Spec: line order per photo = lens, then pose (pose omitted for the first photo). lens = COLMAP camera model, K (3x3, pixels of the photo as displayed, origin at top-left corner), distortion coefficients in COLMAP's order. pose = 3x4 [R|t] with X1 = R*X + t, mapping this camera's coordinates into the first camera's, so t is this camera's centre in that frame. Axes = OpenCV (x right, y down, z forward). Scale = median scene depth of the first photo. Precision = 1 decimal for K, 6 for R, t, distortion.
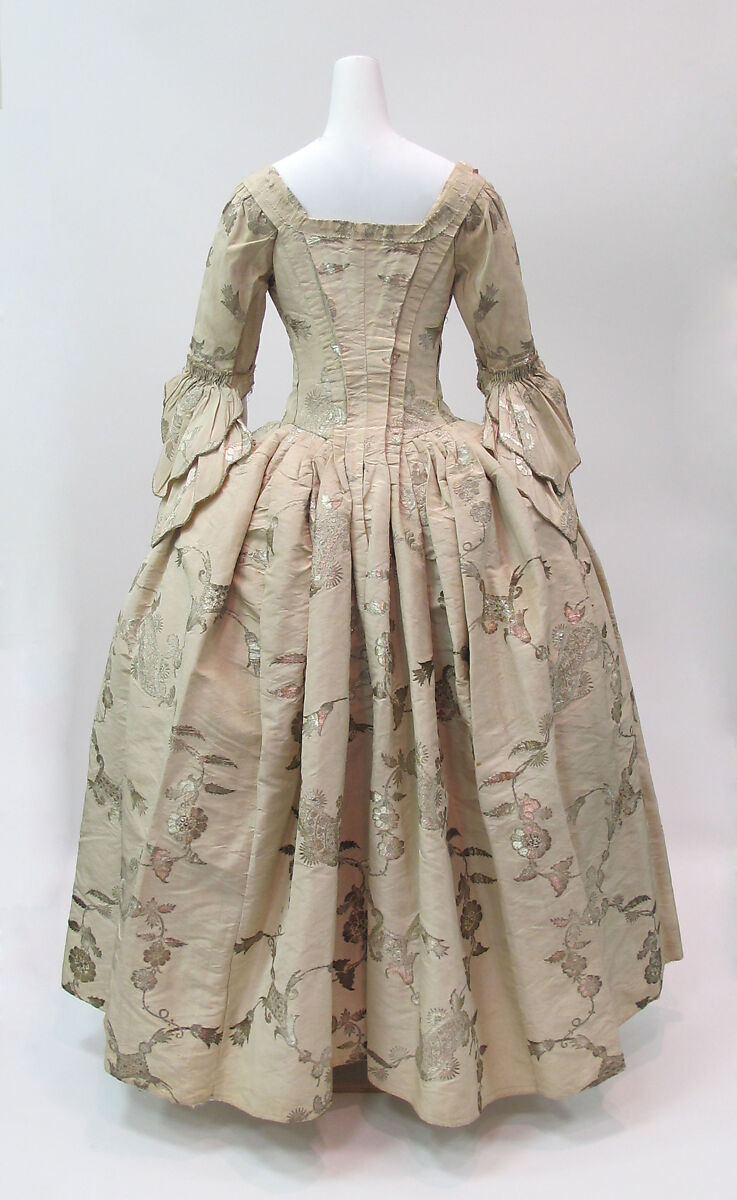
lens RADIAL K [[1031.1, 0, 368.4], [0, 1031.1, 598.9], [0, 0, 1]] dist [-0.008485, 0.003112]
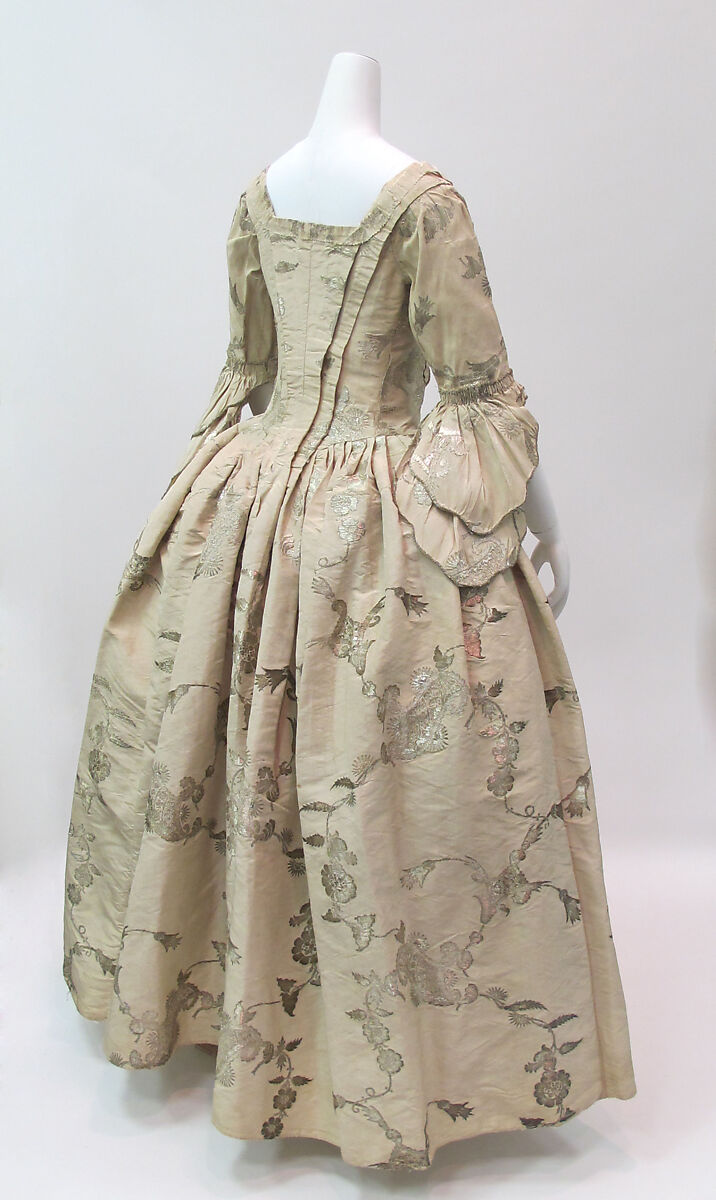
lens RADIAL K [[1041.3, 0, 357.9], [0, 1041.3, 601.3], [0, 0, 1]] dist [-0.007912, -0.010055]
pose [[0.855955, 0.208851, -0.472994, 0.566604], [-0.208007, 0.976591, 0.054795, -0.071969], [0.473365, 0.051484, 0.879360, 0.156518]]
